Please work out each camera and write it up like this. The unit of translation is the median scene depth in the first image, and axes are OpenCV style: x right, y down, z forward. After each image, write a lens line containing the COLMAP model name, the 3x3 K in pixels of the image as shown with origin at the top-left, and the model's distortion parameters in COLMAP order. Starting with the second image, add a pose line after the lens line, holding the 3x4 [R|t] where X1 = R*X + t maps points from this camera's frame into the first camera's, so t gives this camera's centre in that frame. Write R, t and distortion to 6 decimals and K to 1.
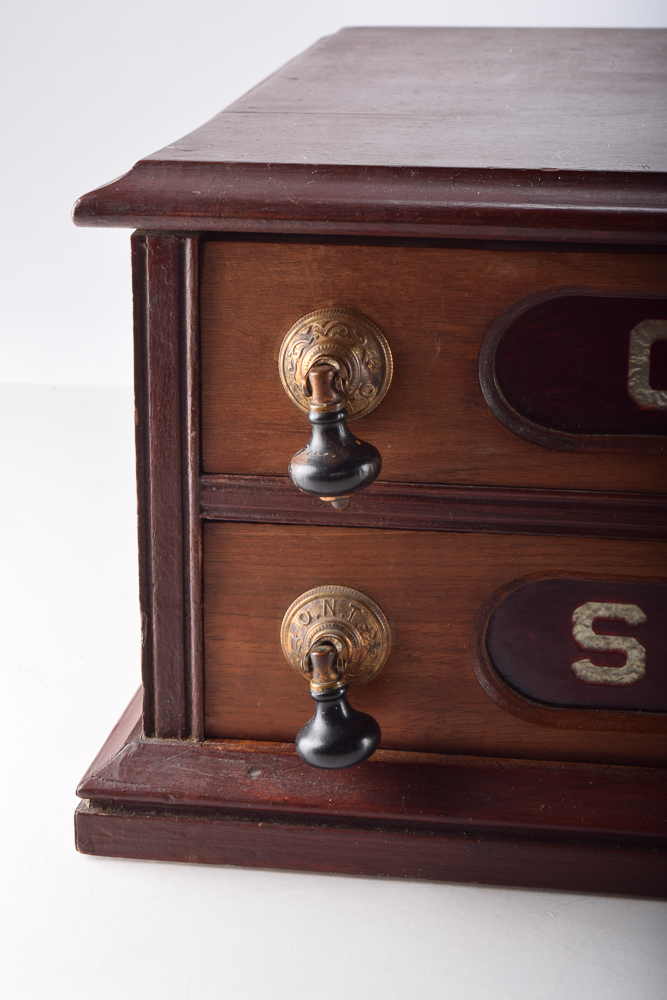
lens RADIAL K [[2235.5, 0, 333.5], [0, 2235.5, 500.0], [0, 0, 1]] dist [0.062565, 0.163599]
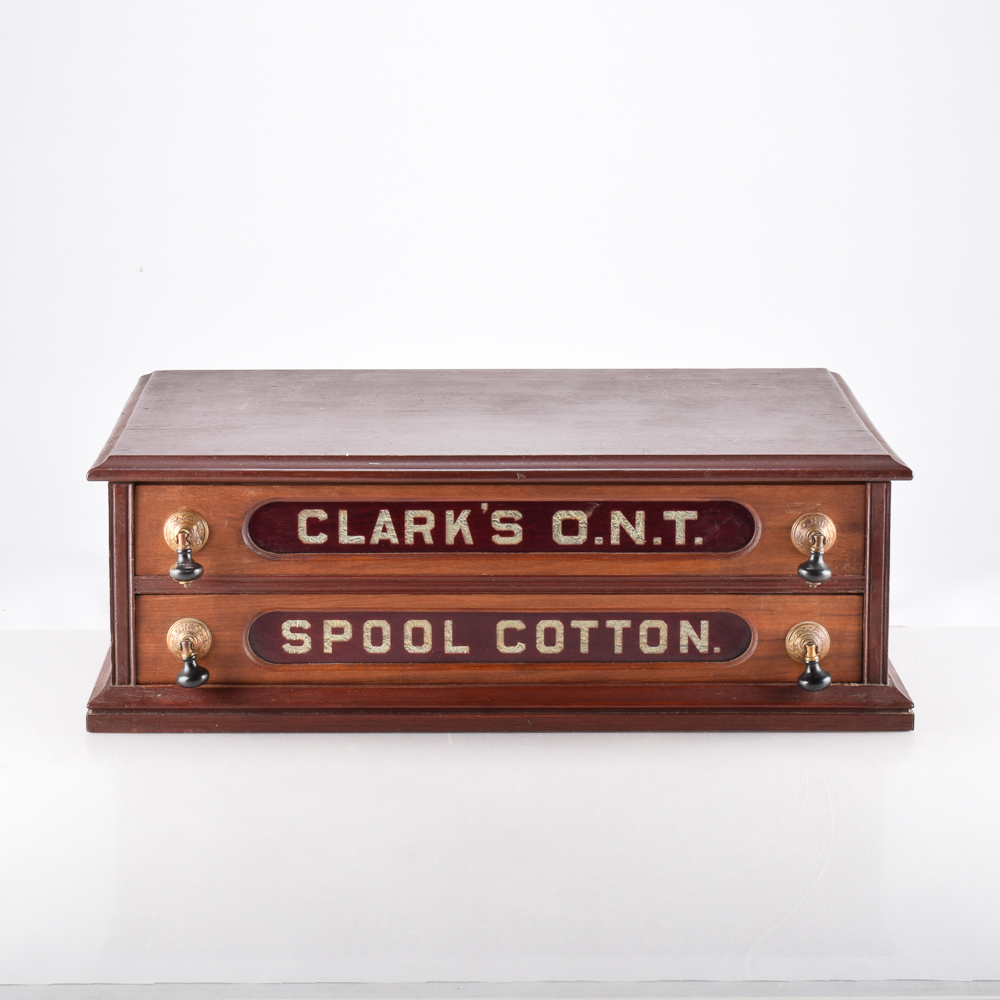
lens RADIAL K [[3651.7, 0, 500.0], [0, 3651.7, 500.0], [0, 0, 1]] dist [0.033786, -0.076955]
pose [[0.986125, -0.031852, 0.162918, -0.324598], [0.047601, 0.994462, -0.093696, 0.312852], [-0.159031, 0.100151, 0.982181, -3.170741]]
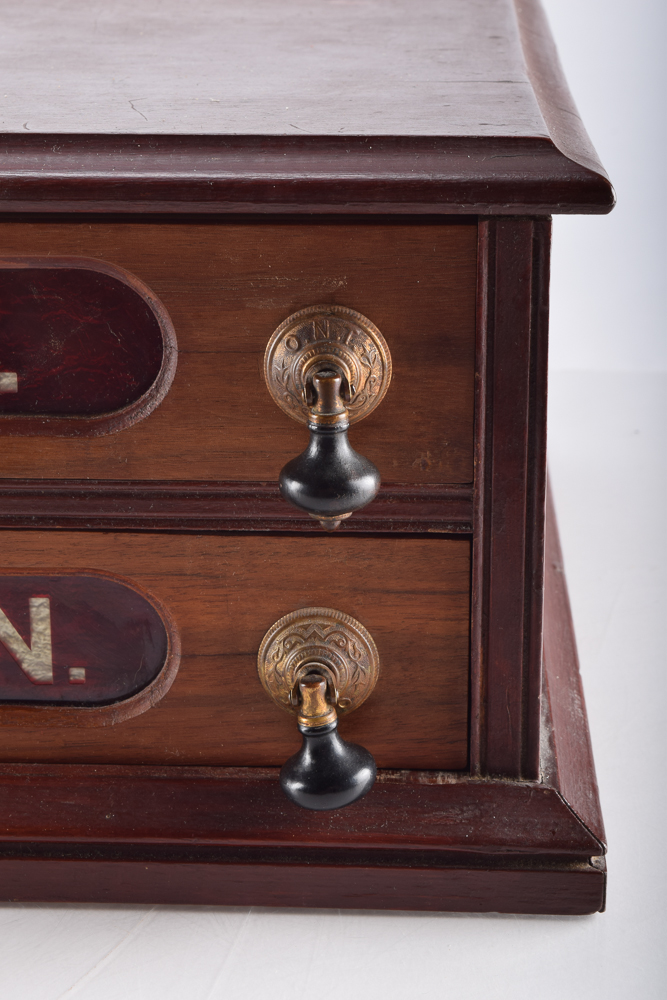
lens RADIAL K [[2235.5, 0, 333.5], [0, 2235.5, 500.0], [0, 0, 1]] dist [0.062565, 0.163599]
pose [[0.995113, -0.033316, 0.092951, 0.626163], [0.031986, 0.999364, 0.015761, 0.015976], [-0.093417, -0.012710, 0.995546, -0.011803]]
